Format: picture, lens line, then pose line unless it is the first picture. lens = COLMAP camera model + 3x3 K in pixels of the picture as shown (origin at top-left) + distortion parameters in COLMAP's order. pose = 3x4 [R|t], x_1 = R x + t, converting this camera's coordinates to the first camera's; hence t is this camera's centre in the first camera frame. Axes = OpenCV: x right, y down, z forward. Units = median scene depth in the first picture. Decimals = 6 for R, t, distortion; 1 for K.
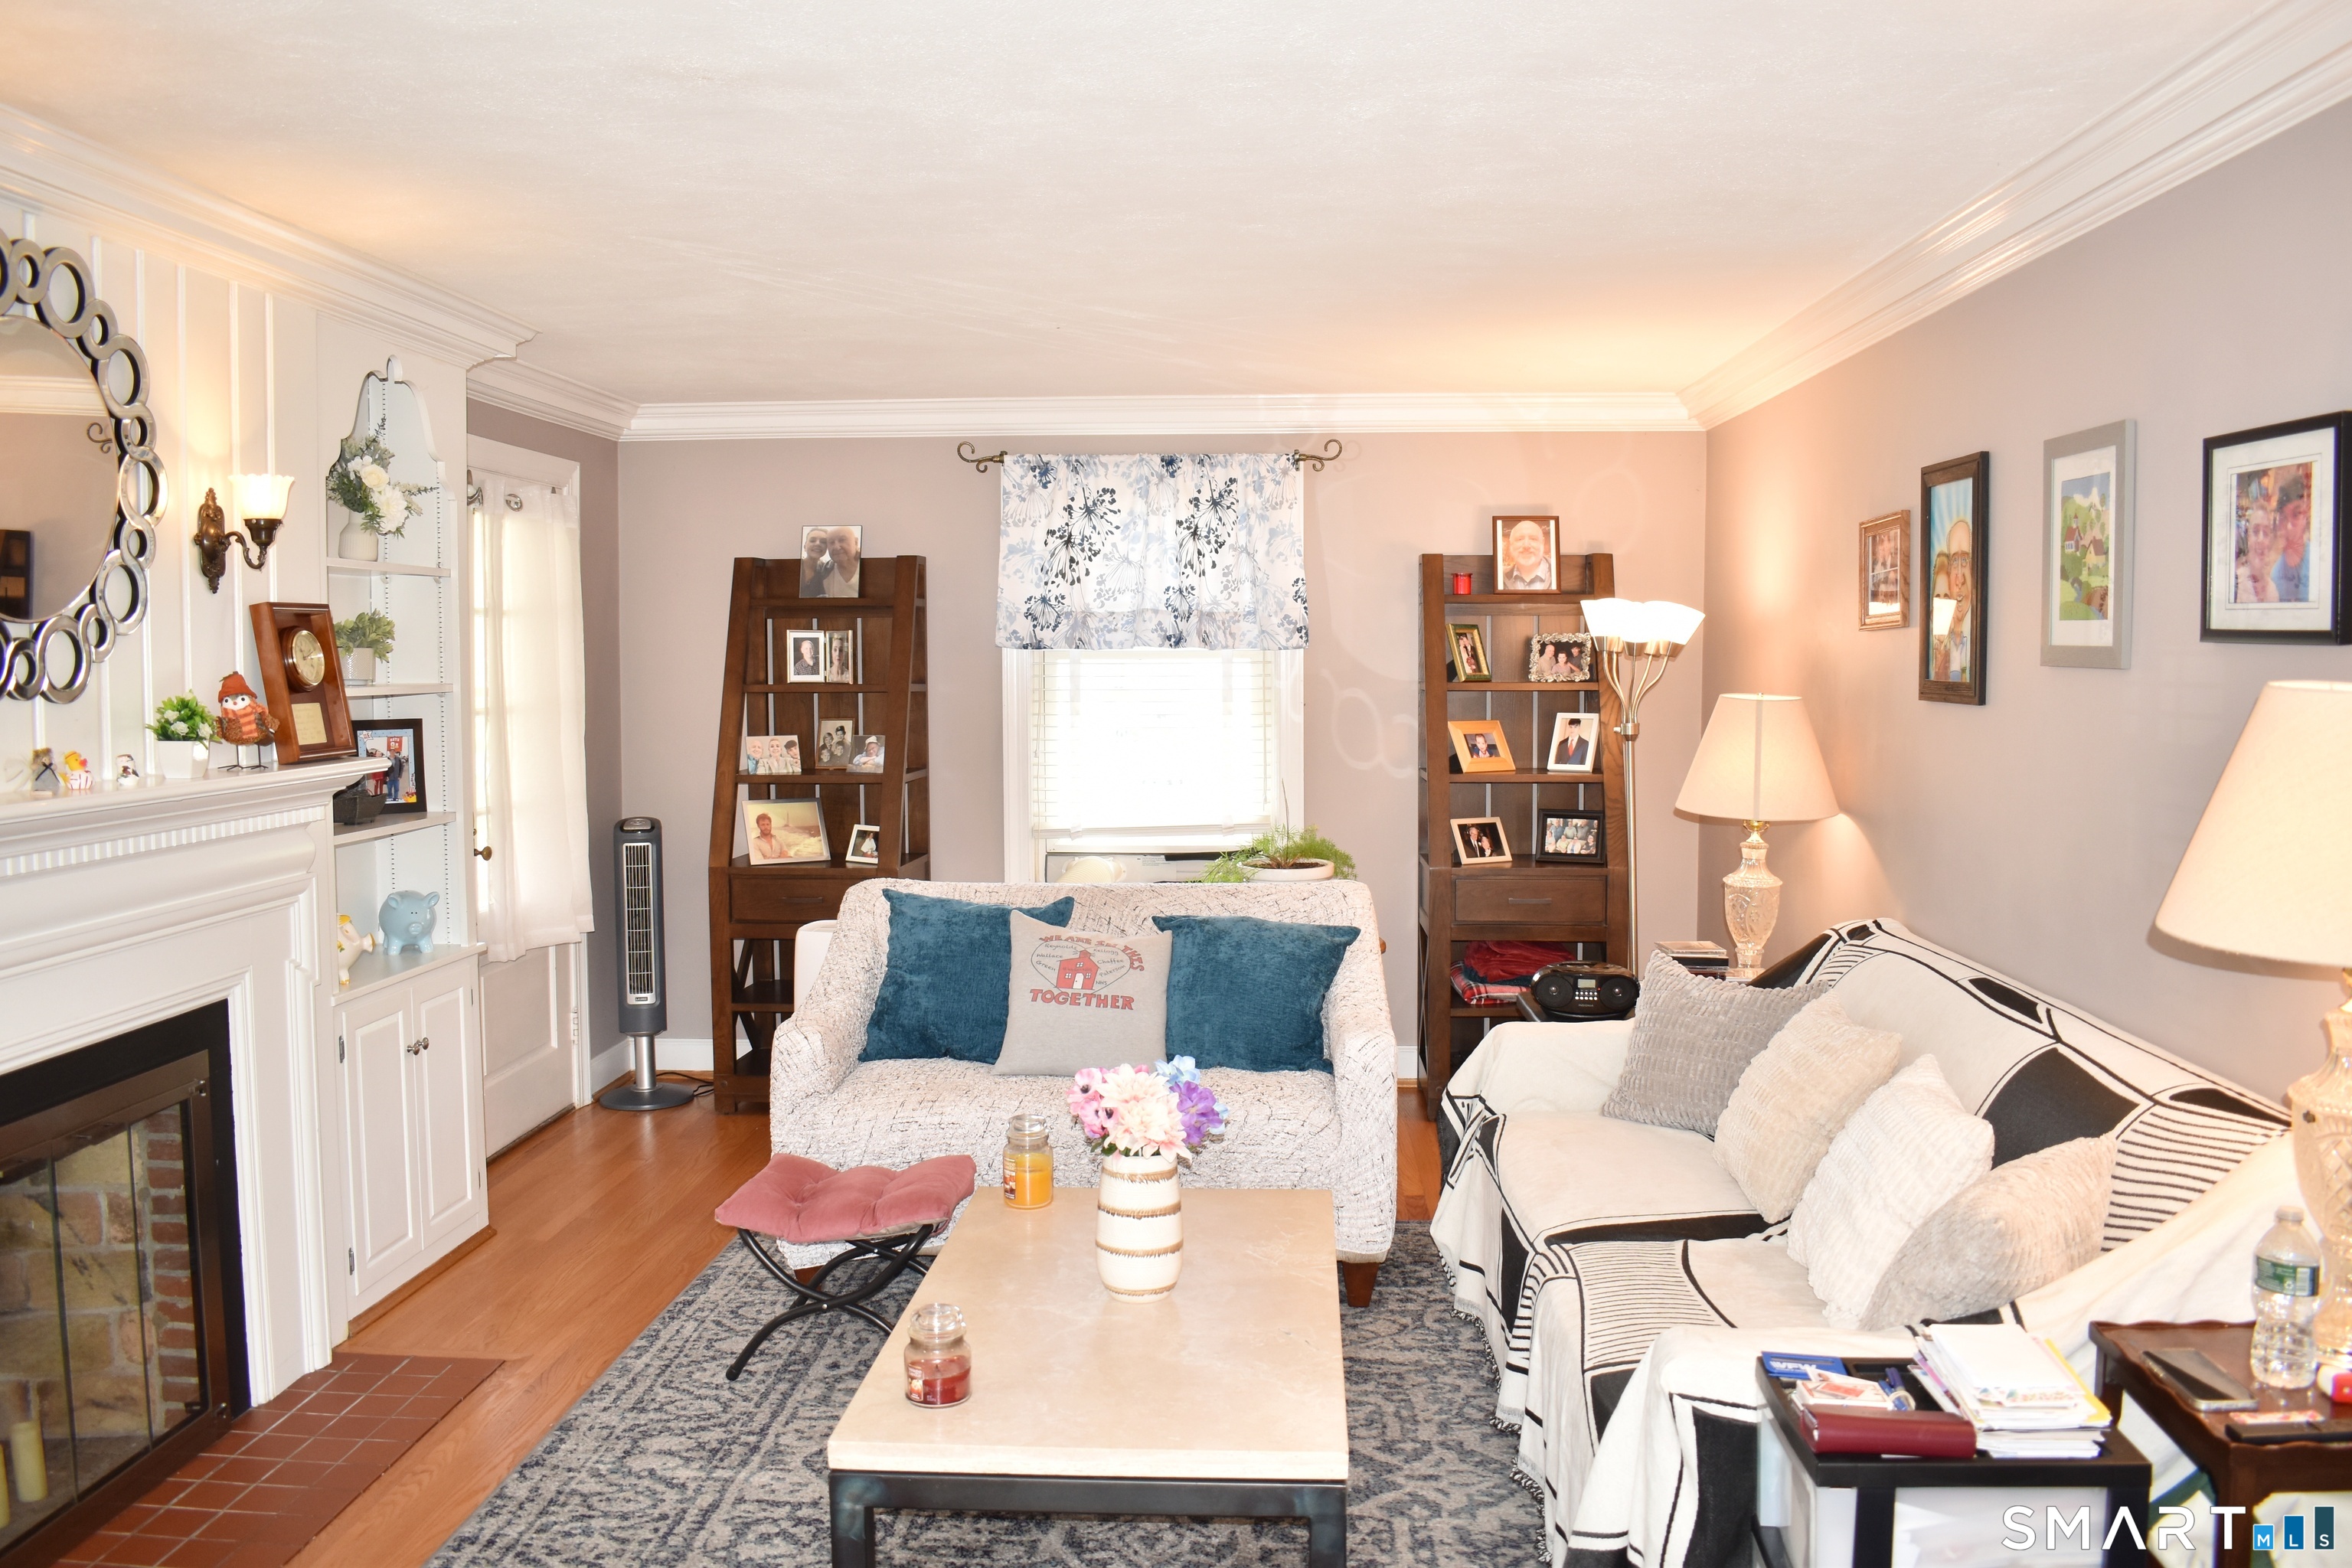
lens RADIAL K [[1836.0, 0, 1176.0], [0, 1836.0, 784.0], [0, 0, 1]] dist [-0.083358, 0.003792]
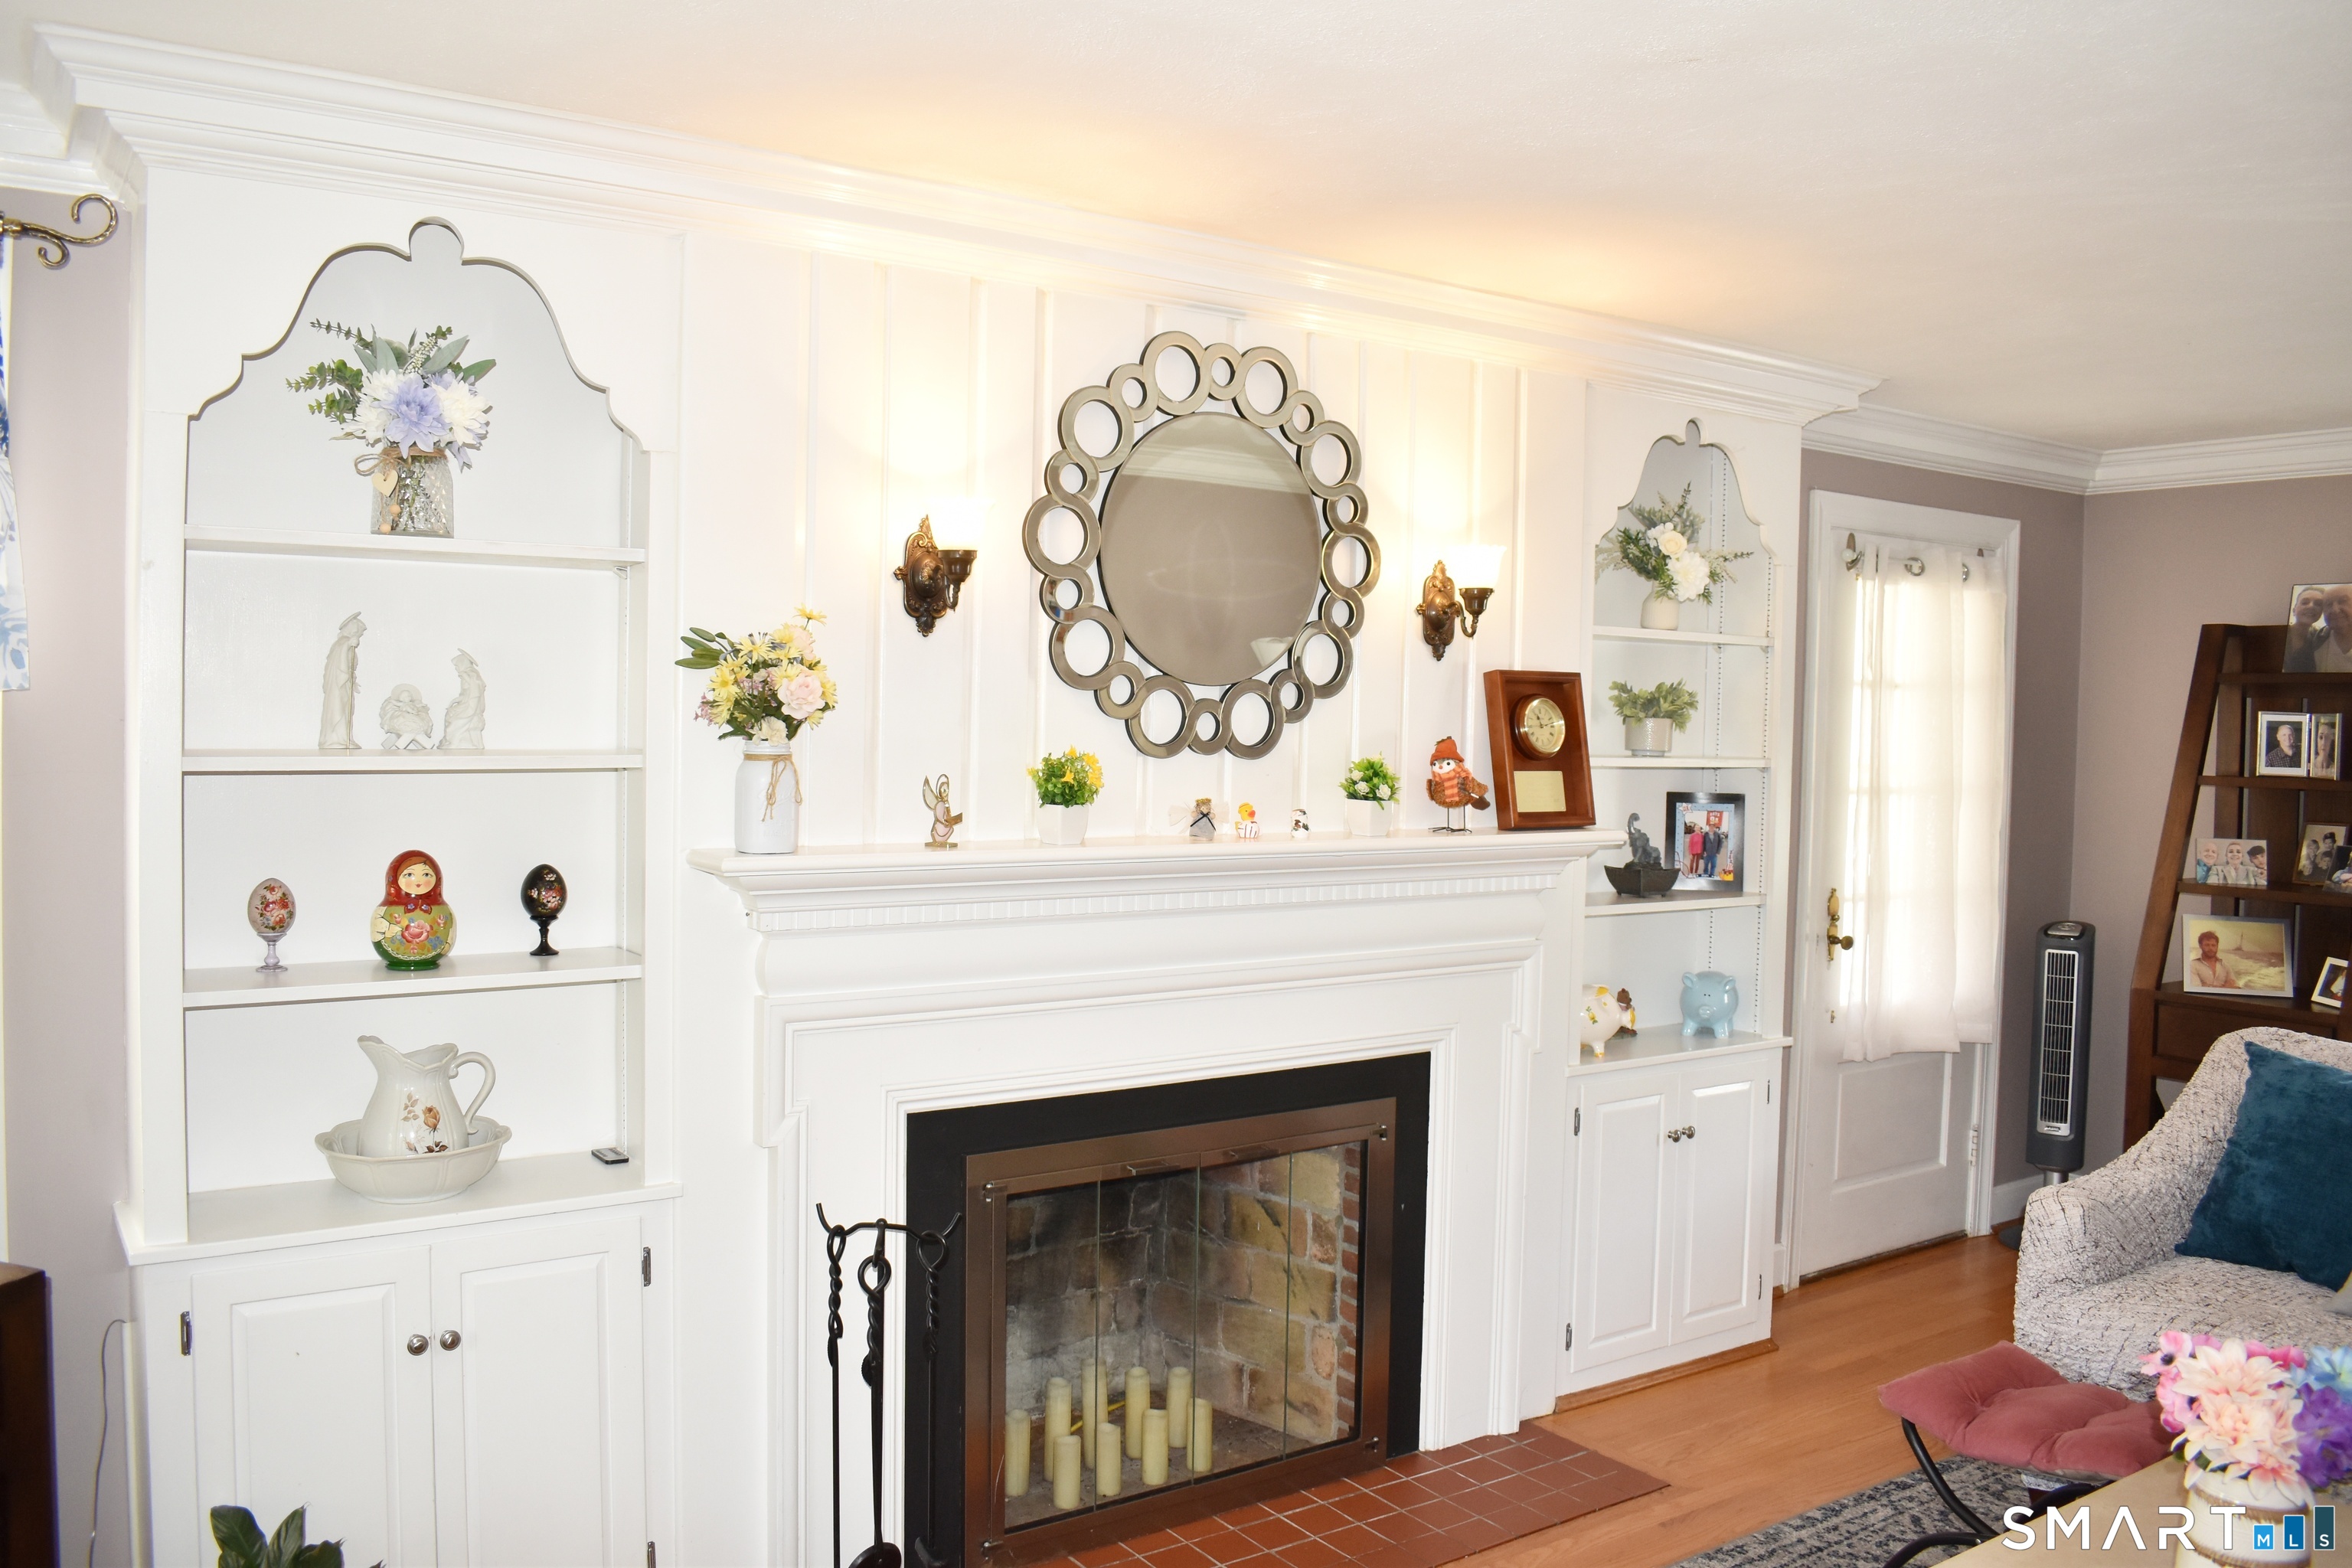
lens RADIAL K [[1836.0, 0, 1176.0], [0, 1836.0, 784.0], [0, 0, 1]] dist [-0.083358, 0.003792]
pose [[0.617253, 0.045802, -0.785431, 0.172671], [-0.078357, 0.996919, -0.003444, -0.016291], [0.782853, 0.063670, 0.618940, 0.188406]]
